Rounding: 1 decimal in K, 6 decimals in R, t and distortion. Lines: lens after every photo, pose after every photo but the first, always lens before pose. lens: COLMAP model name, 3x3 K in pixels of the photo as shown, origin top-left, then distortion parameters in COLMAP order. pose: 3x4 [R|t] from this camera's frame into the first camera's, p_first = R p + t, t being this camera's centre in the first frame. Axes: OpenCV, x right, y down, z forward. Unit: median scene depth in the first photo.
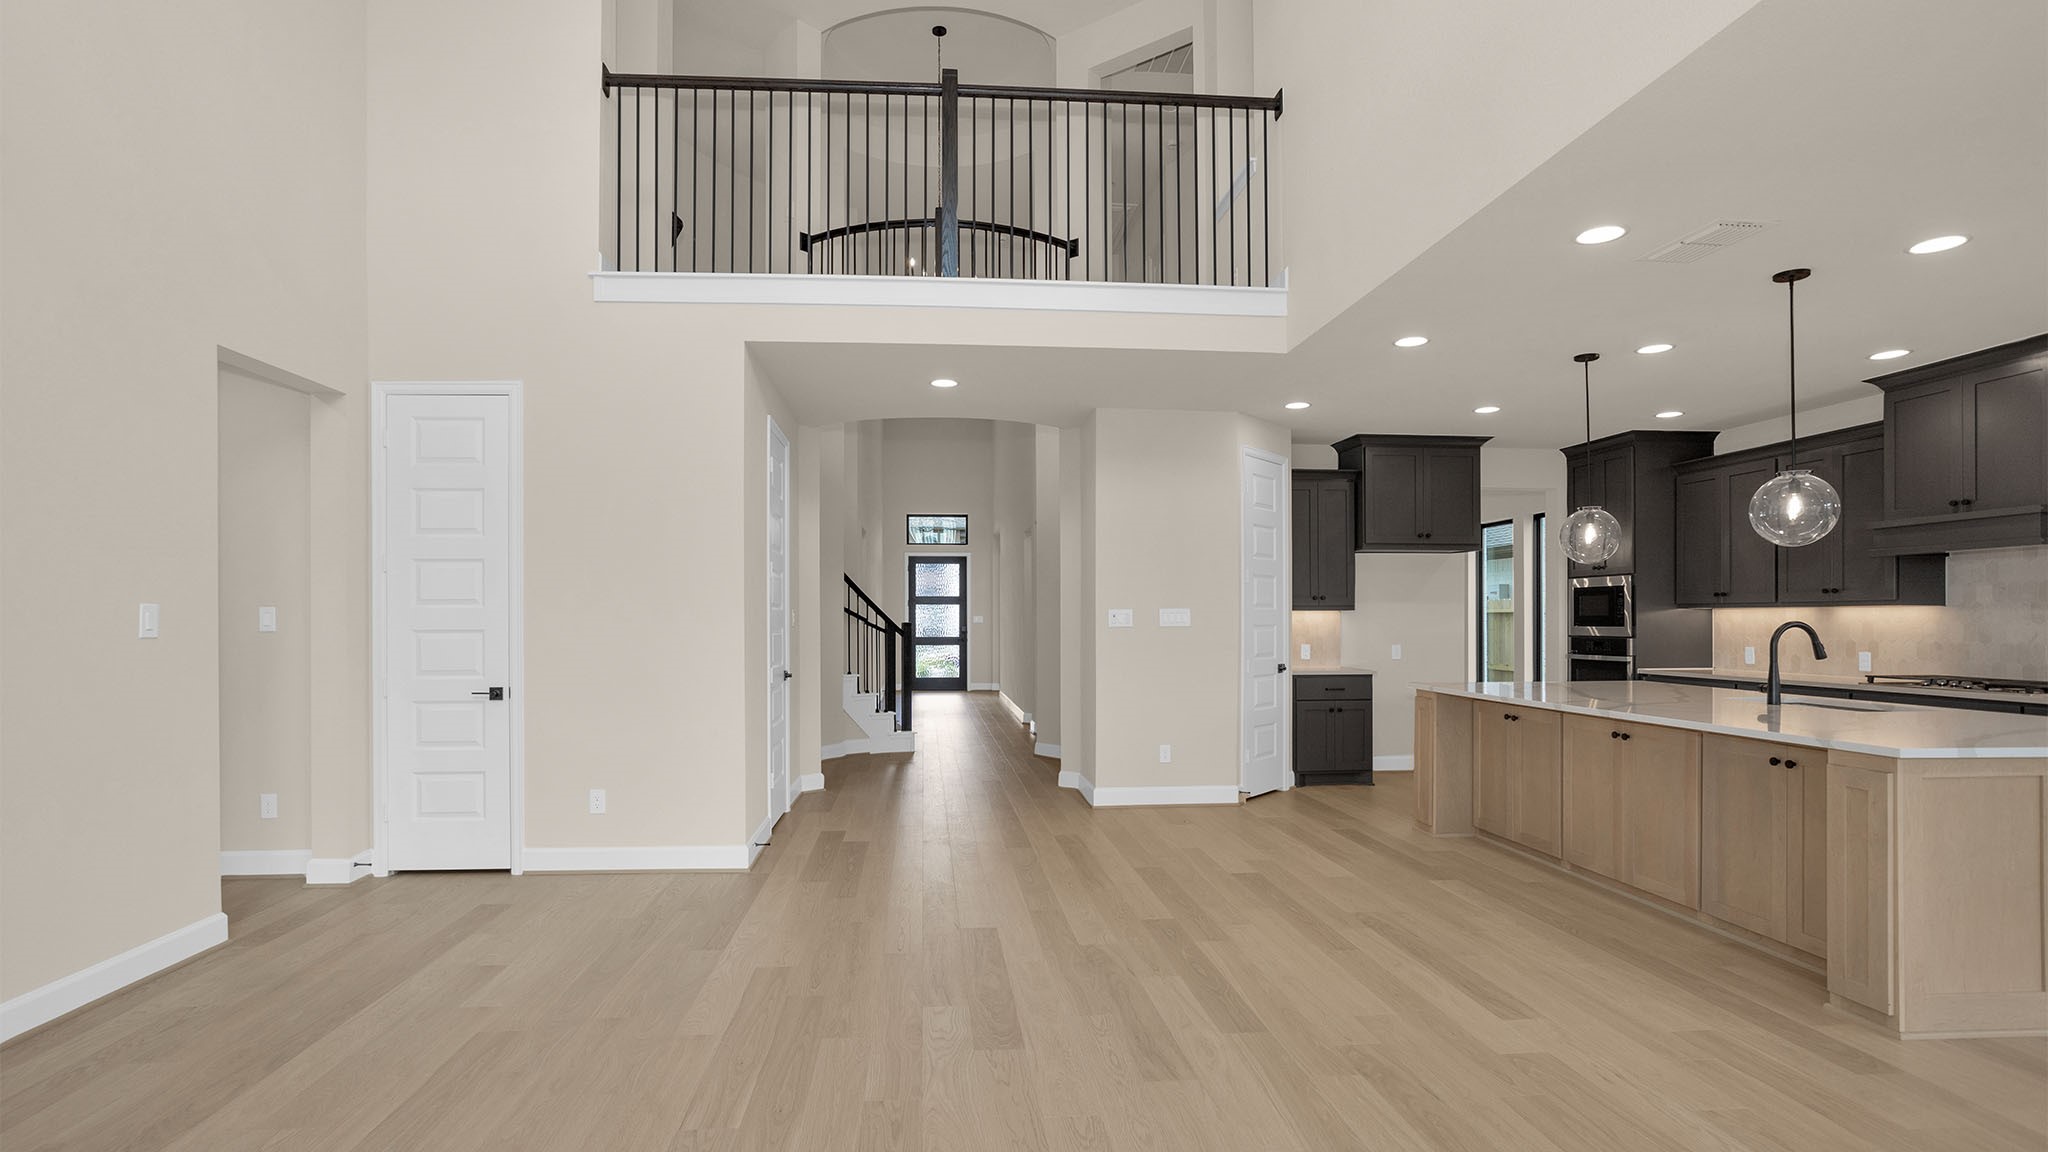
lens RADIAL K [[1002.1, 0, 1008.8], [0, 1002.1, 616.6], [0, 0, 1]] dist [-0.034675, 0.023611]
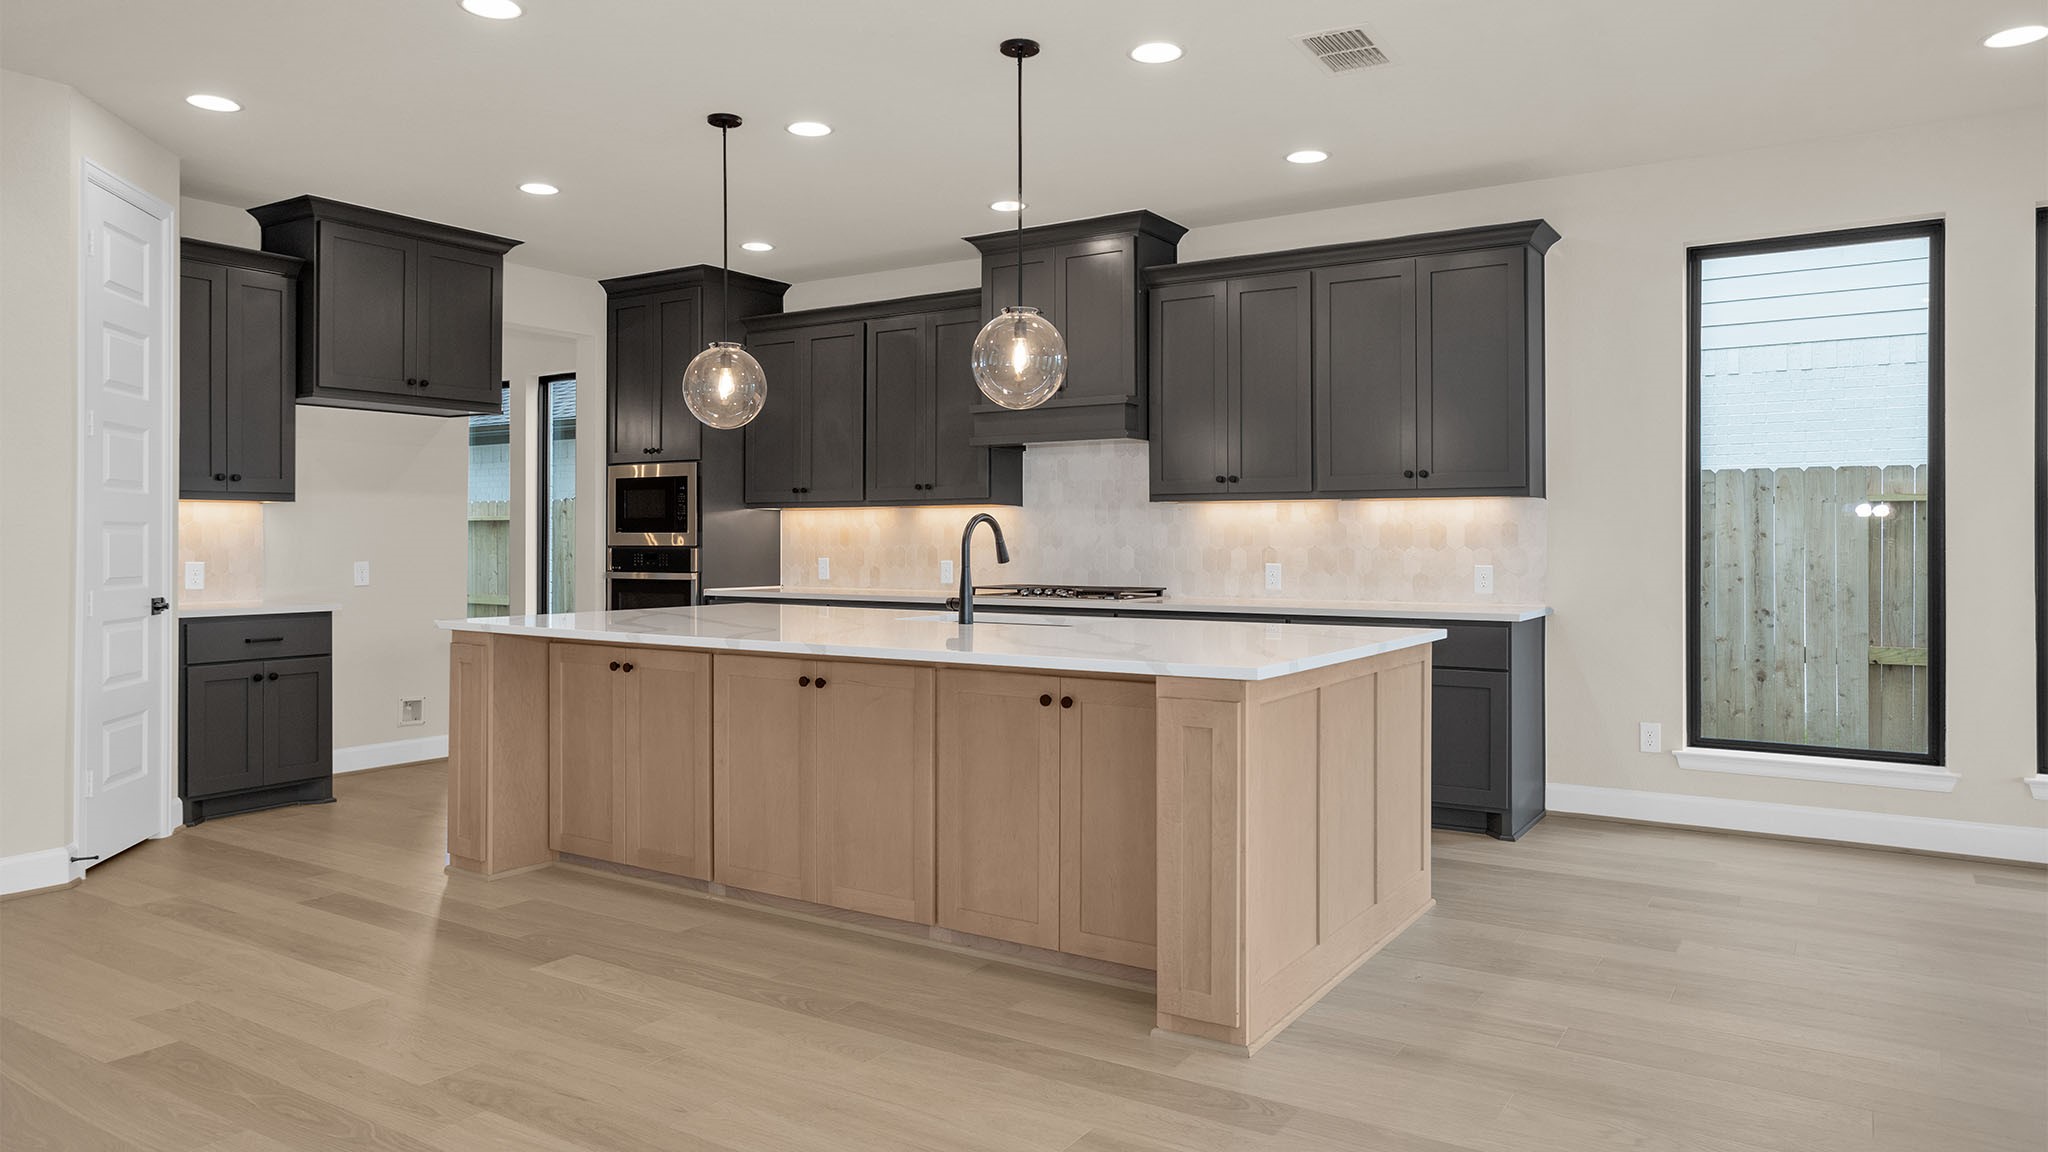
lens RADIAL K [[1324.2, 0, 1027.4], [0, 1324.2, 534.5], [0, 0, 1]] dist [-0.025203, 0.034685]
pose [[0.611316, 0.004724, 0.791373, 0.004011], [-0.003263, 0.999989, -0.003448, 0.019191], [-0.791380, -0.000474, 0.611324, 0.274587]]
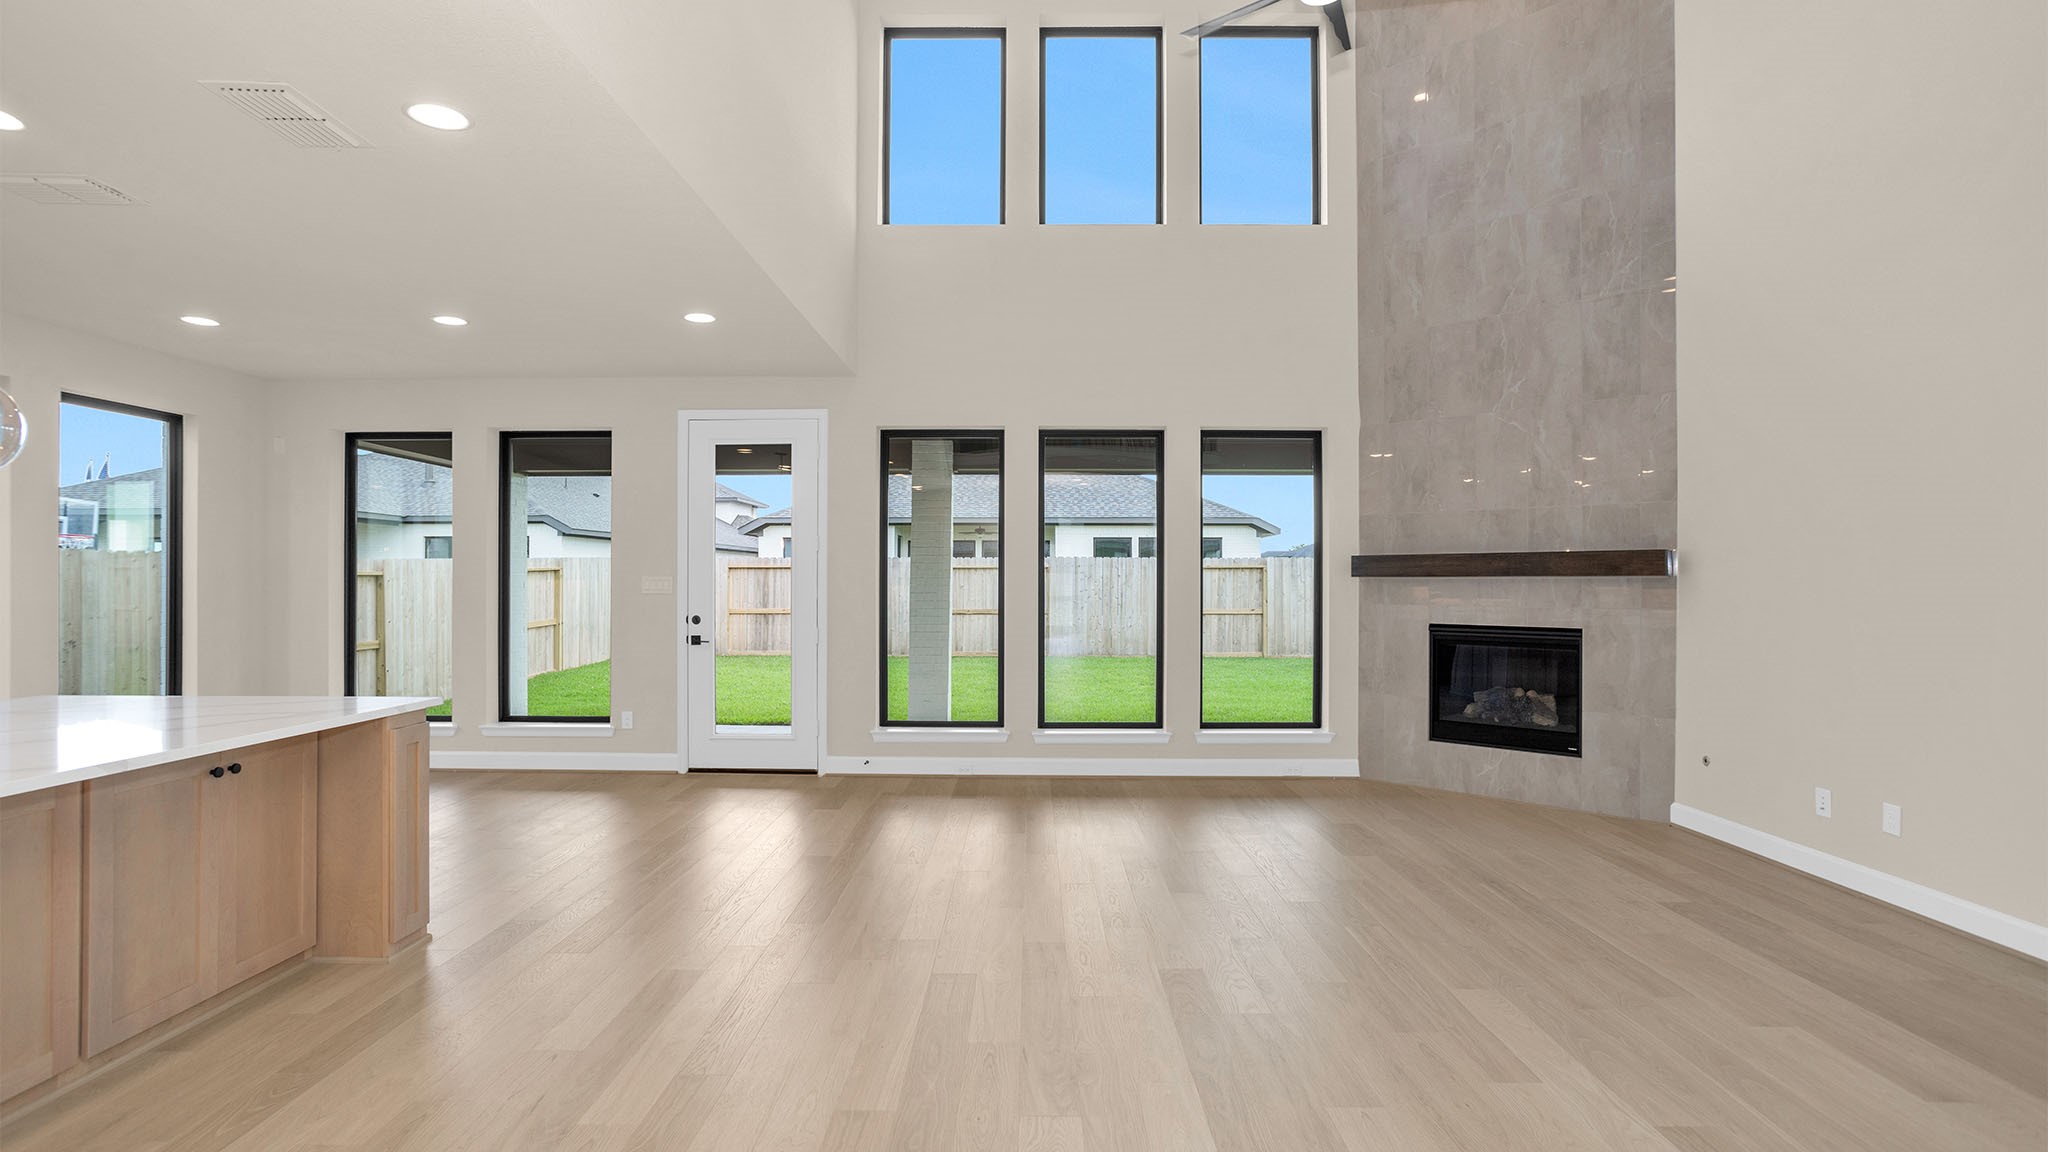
lens RADIAL K [[1007.7, 0, 994.7], [0, 1007.7, 546.8], [0, 0, 1]] dist [-0.001106, -0.000226]
pose [[-0.993436, 0.003931, 0.114324, 0.034788], [-0.000473, 0.999260, -0.038465, -0.003079], [-0.114391, -0.038267, -0.992699, 1.129425]]
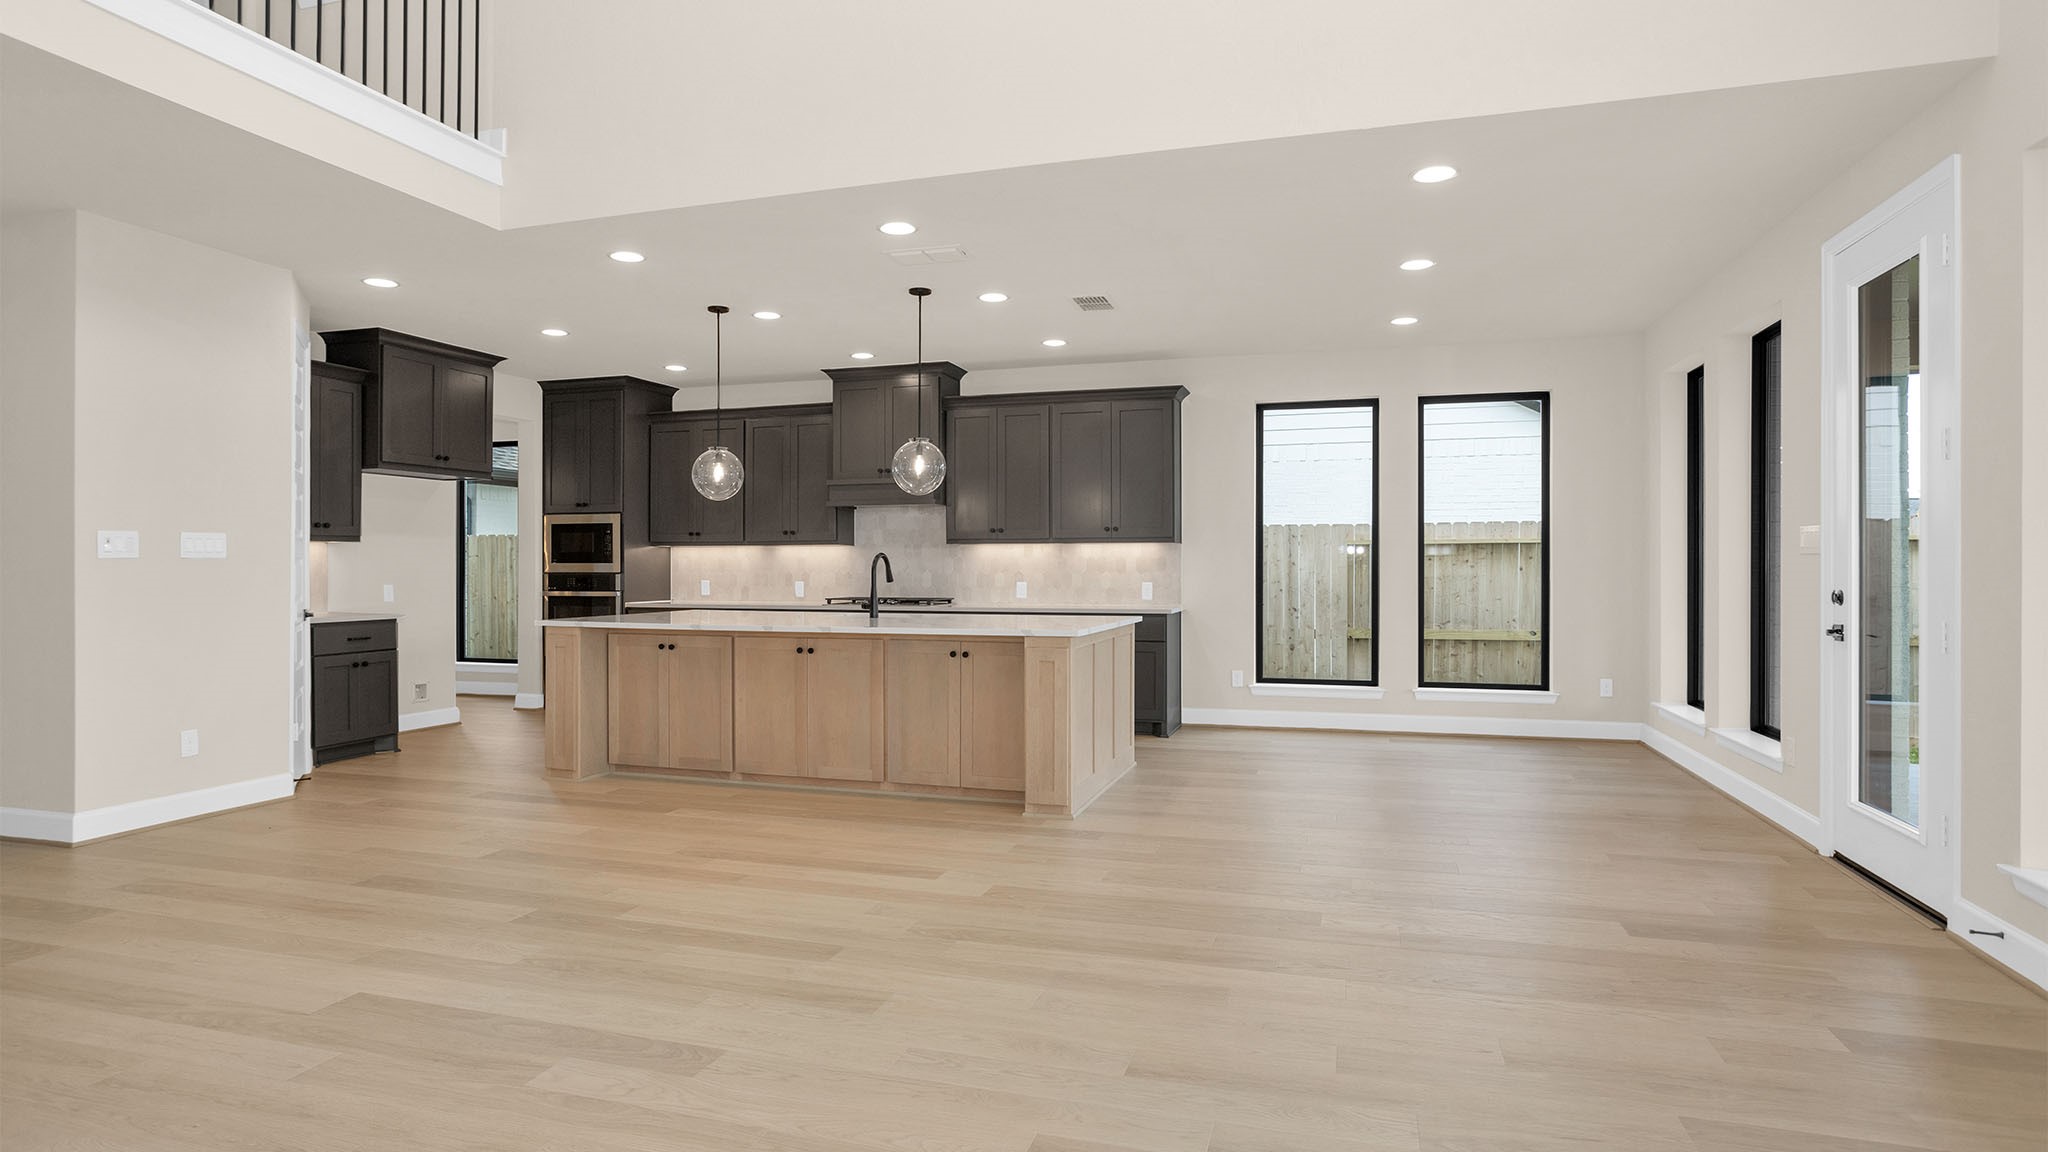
lens RADIAL K [[1100.5, 0, 1024.0], [0, 1100.5, 576.0], [0, 0, 1]] dist [-0.032022, 0.001238]
pose [[0.375637, -0.007685, 0.926735, -0.374234], [-0.002017, 0.999956, 0.009110, 0.016885], [-0.926765, -0.005291, 0.375605, 0.225132]]
